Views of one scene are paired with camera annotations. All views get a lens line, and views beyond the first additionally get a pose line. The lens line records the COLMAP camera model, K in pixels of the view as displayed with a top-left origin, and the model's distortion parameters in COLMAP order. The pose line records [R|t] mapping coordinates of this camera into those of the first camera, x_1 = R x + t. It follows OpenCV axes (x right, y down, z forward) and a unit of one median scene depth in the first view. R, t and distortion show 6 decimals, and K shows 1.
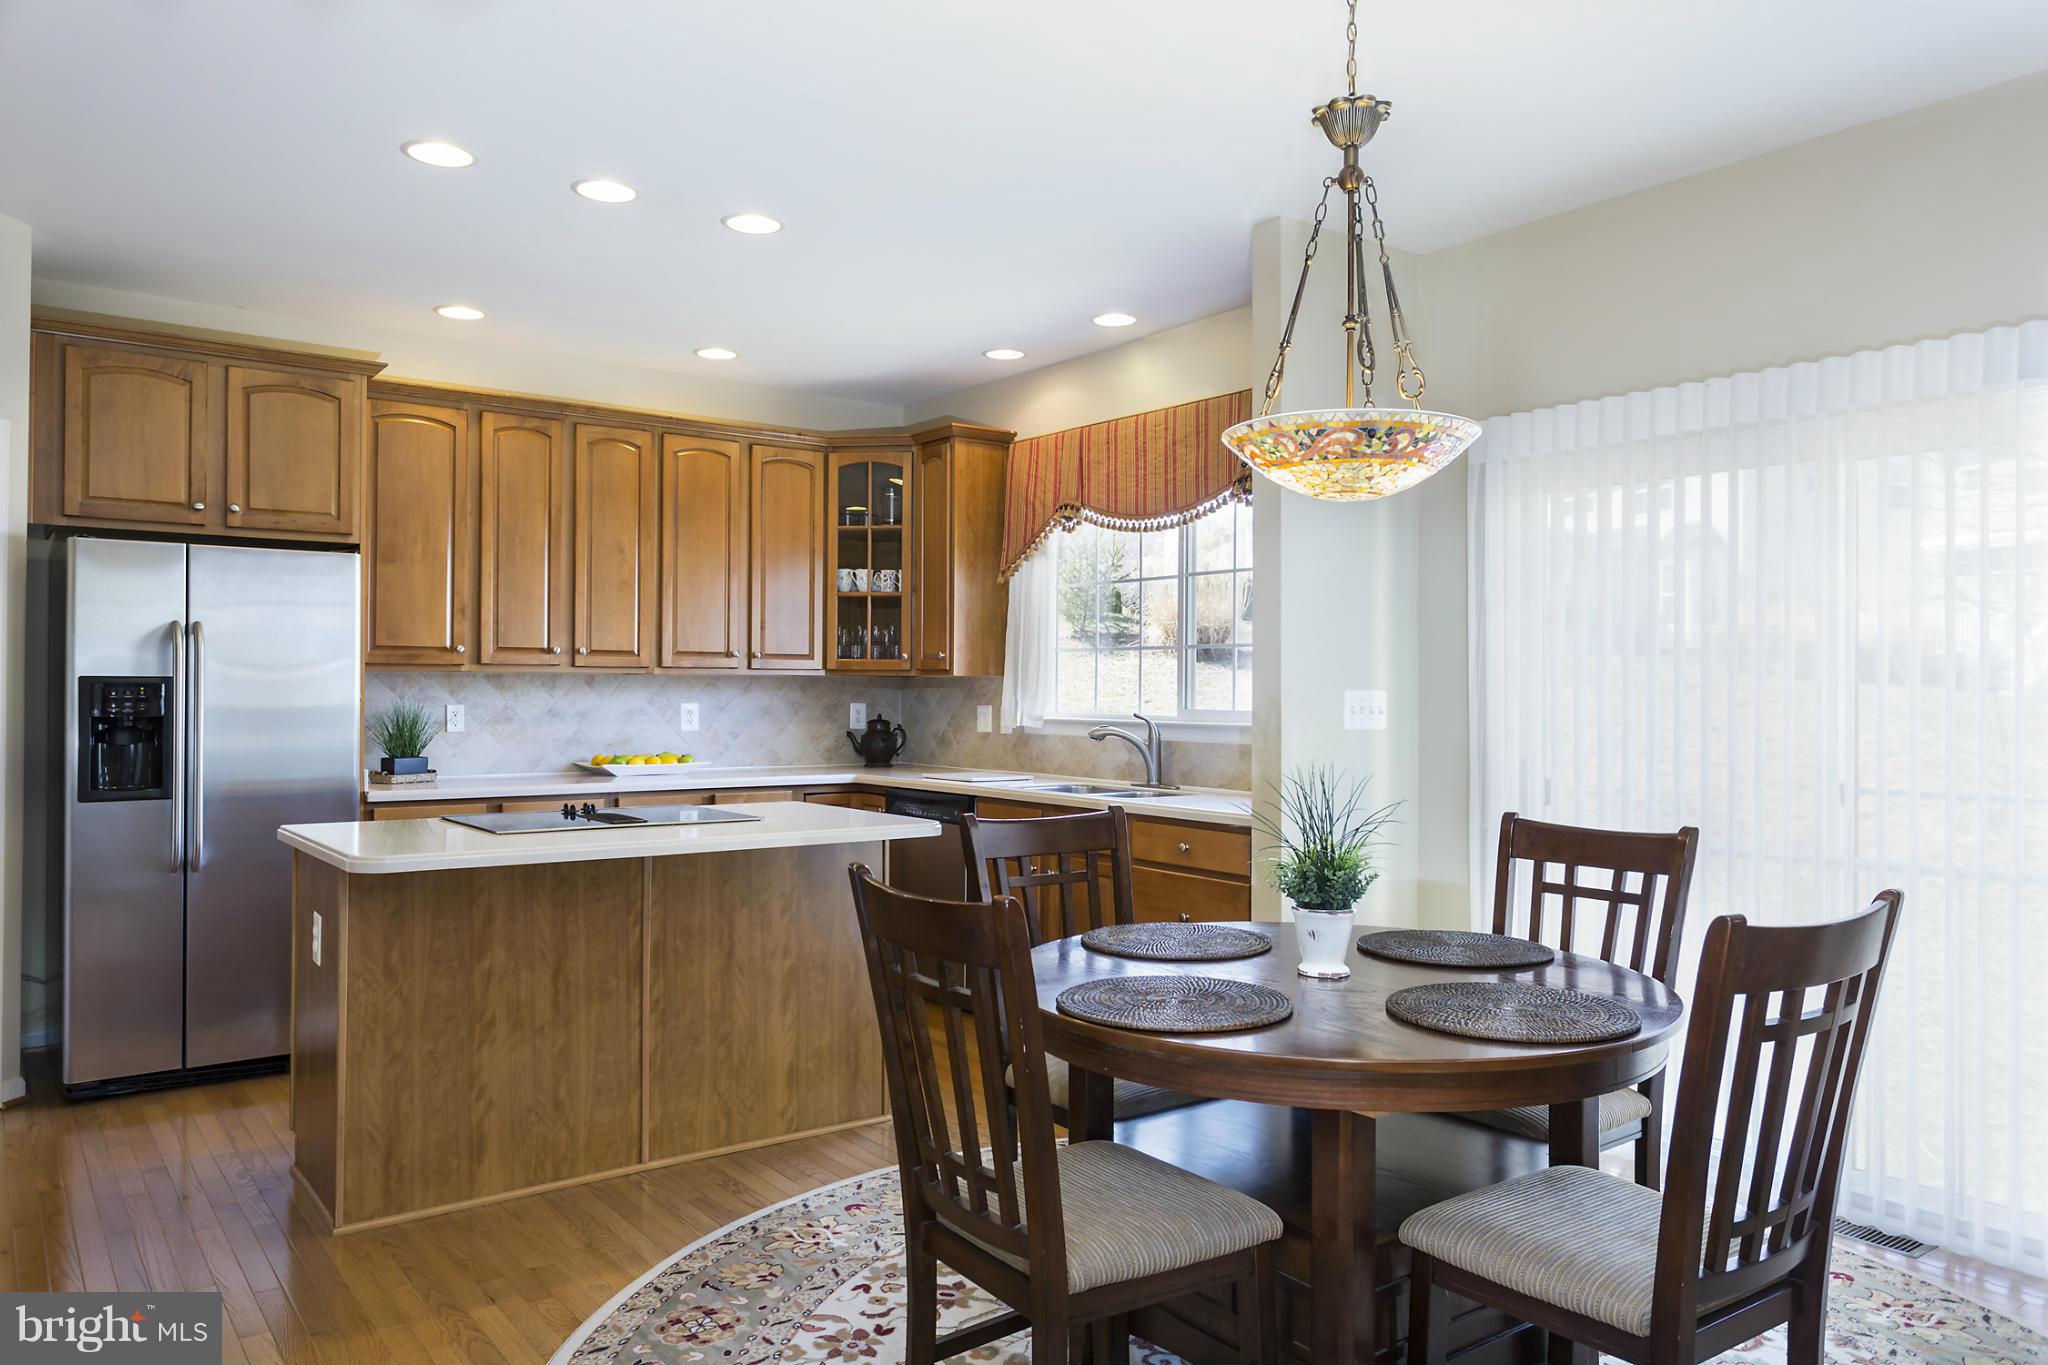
lens RADIAL K [[1418.4, 0, 1024.0], [0, 1418.4, 682.5], [0, 0, 1]] dist [-0.003639, 0.000282]
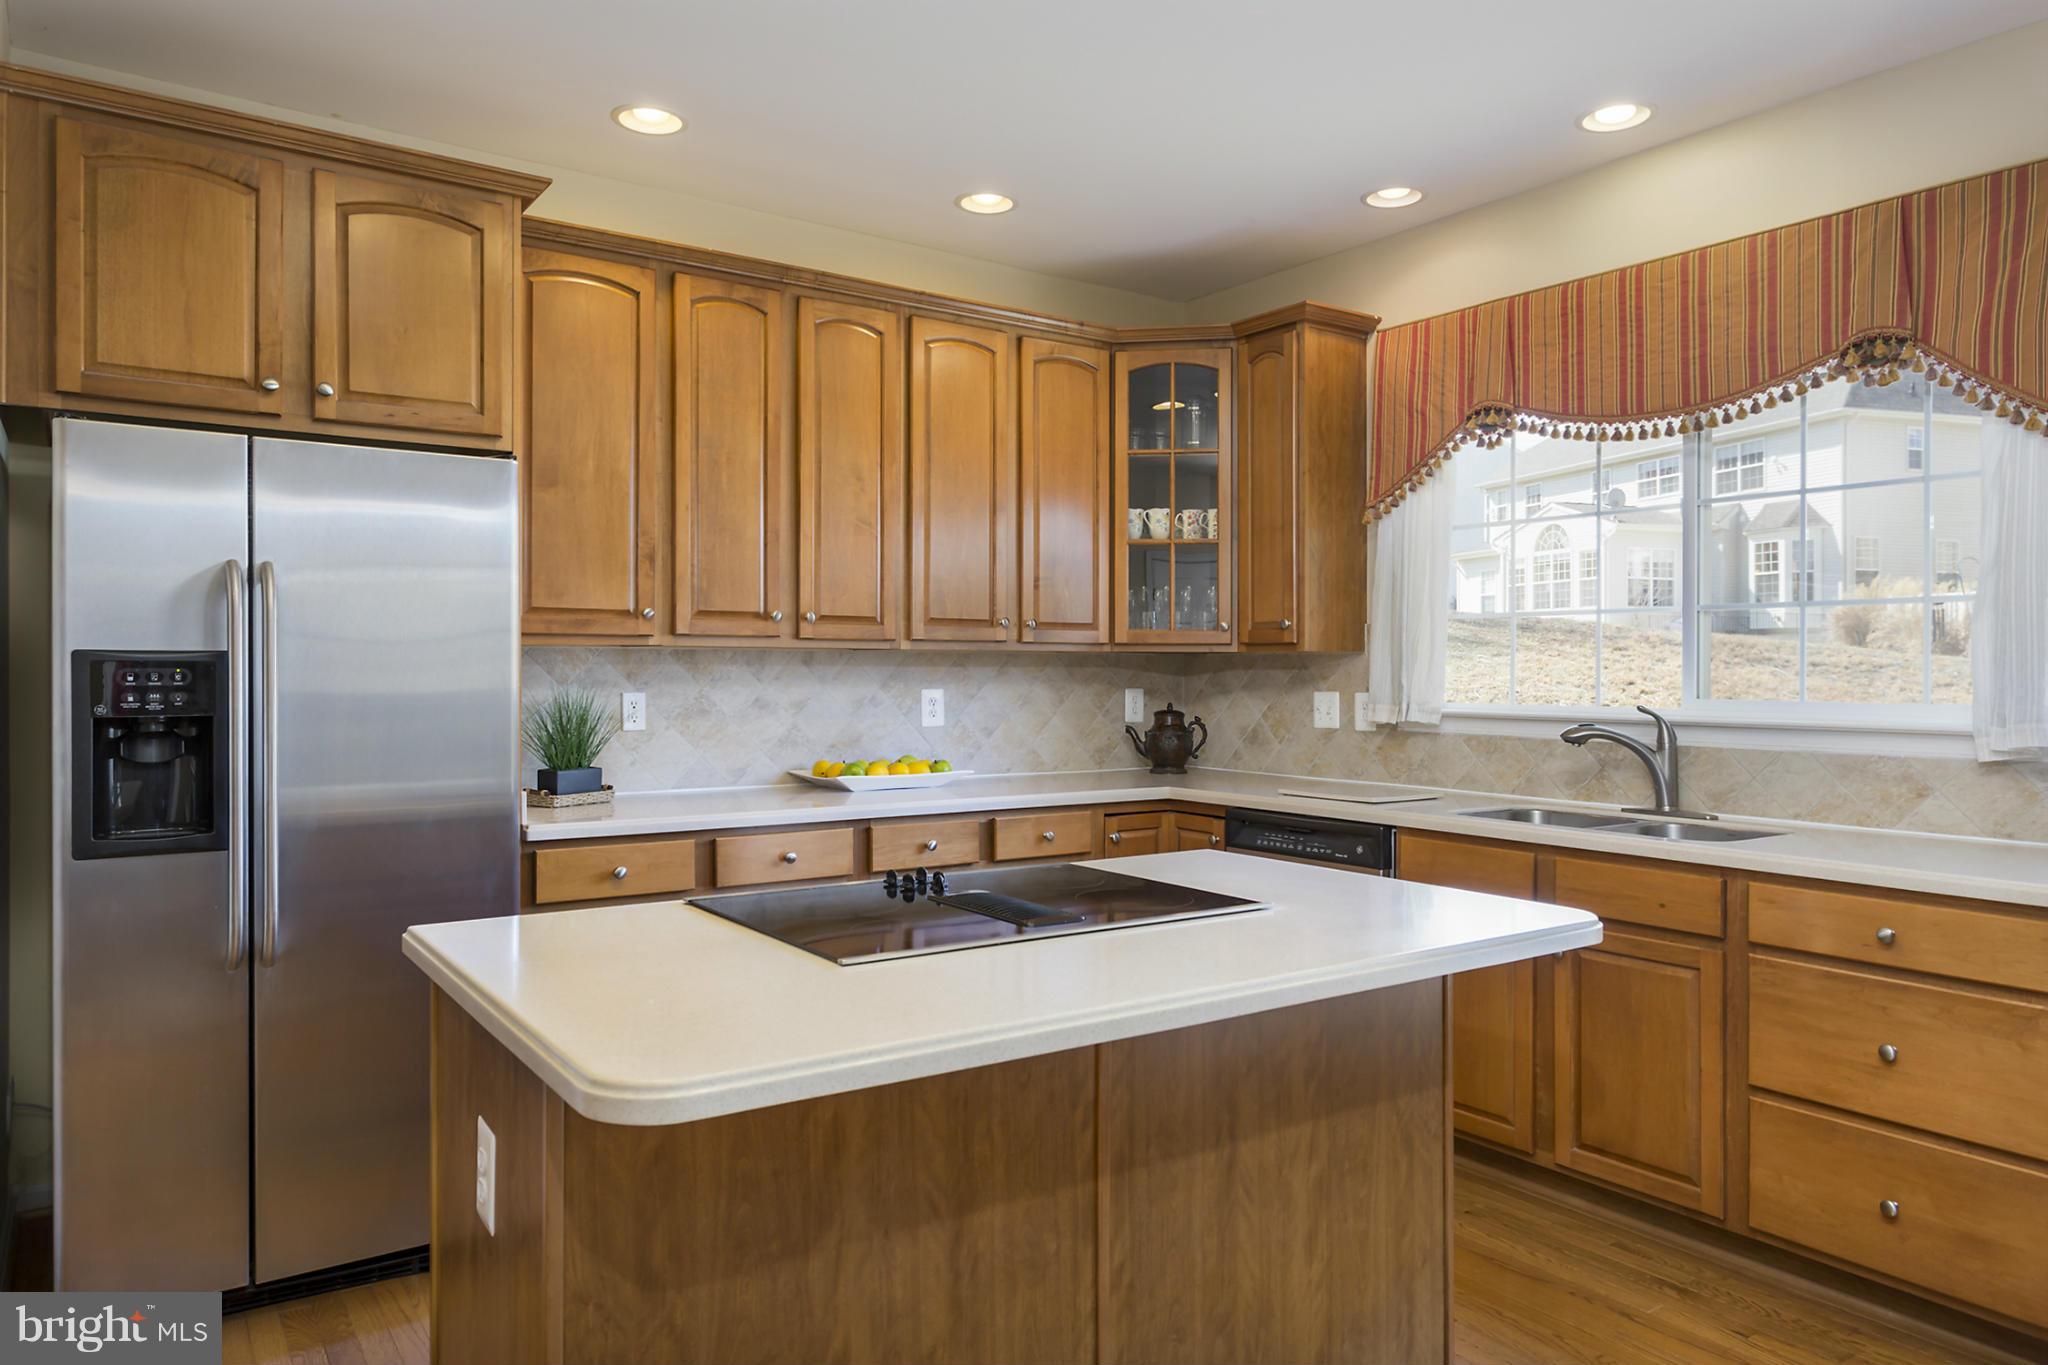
lens RADIAL K [[1346.3, 0, 1024.0], [0, 1346.3, 682.5], [0, 0, 1]] dist [-0.003606, -0.000930]
pose [[0.999267, -0.000469, -0.038287, -0.186688], [0.001012, 0.999899, 0.014167, 0.001309], [0.038276, -0.014196, 0.999166, 0.343956]]
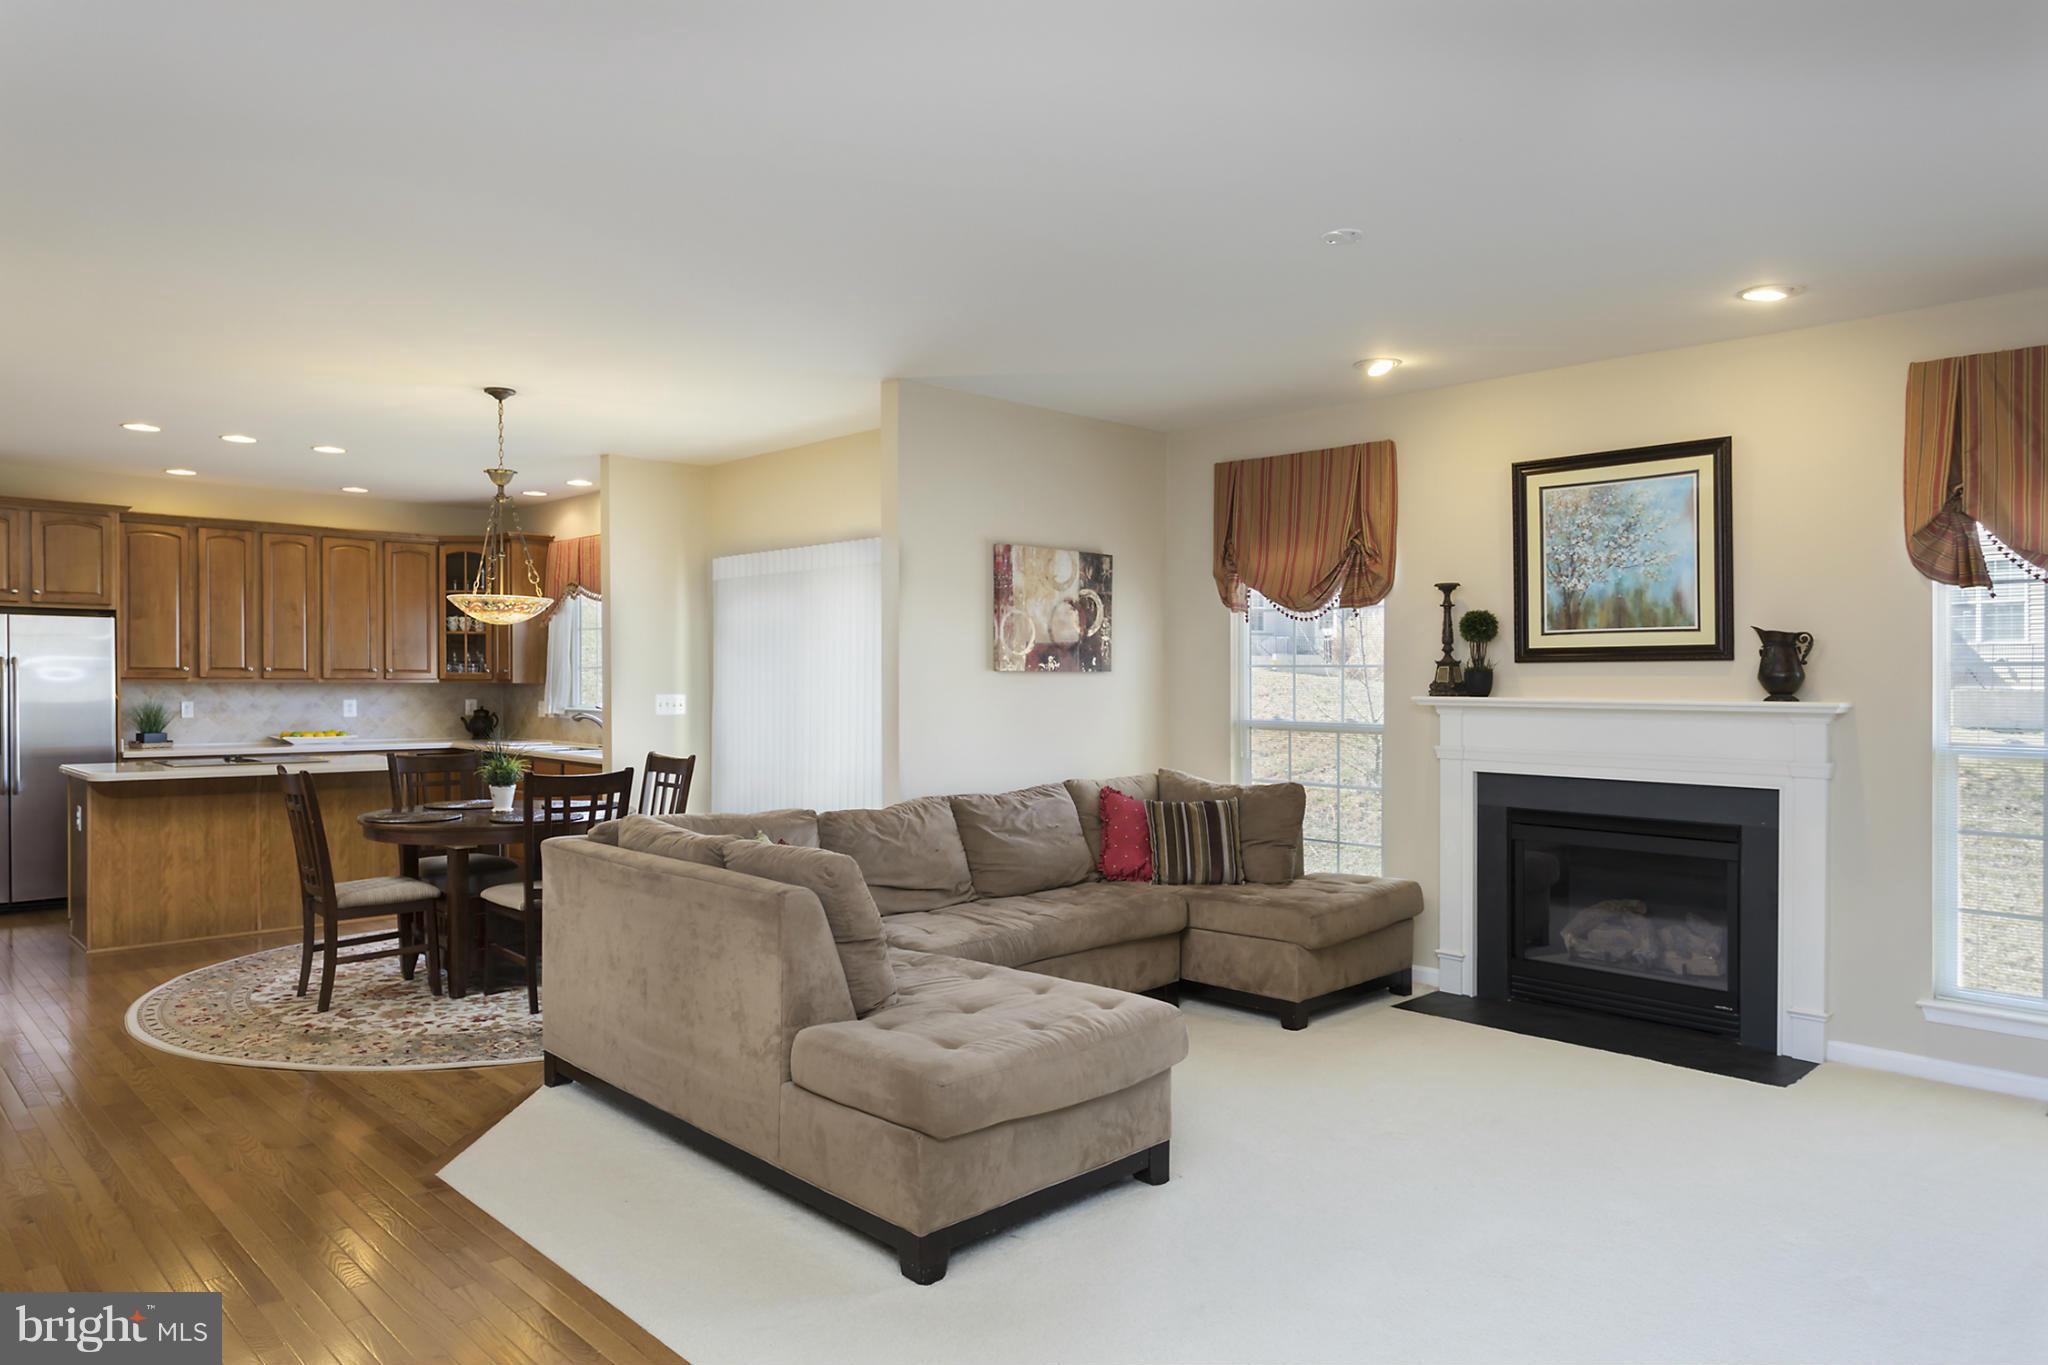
lens RADIAL K [[1289.9, 0, 1028.7], [0, 1289.9, 709.1], [0, 0, 1]] dist [-0.002338, -0.000799]
pose [[0.991758, -0.002396, 0.128103, 0.402210], [-0.001215, 0.999604, 0.028104, -0.019906], [-0.128119, -0.028028, 0.991363, -0.654602]]
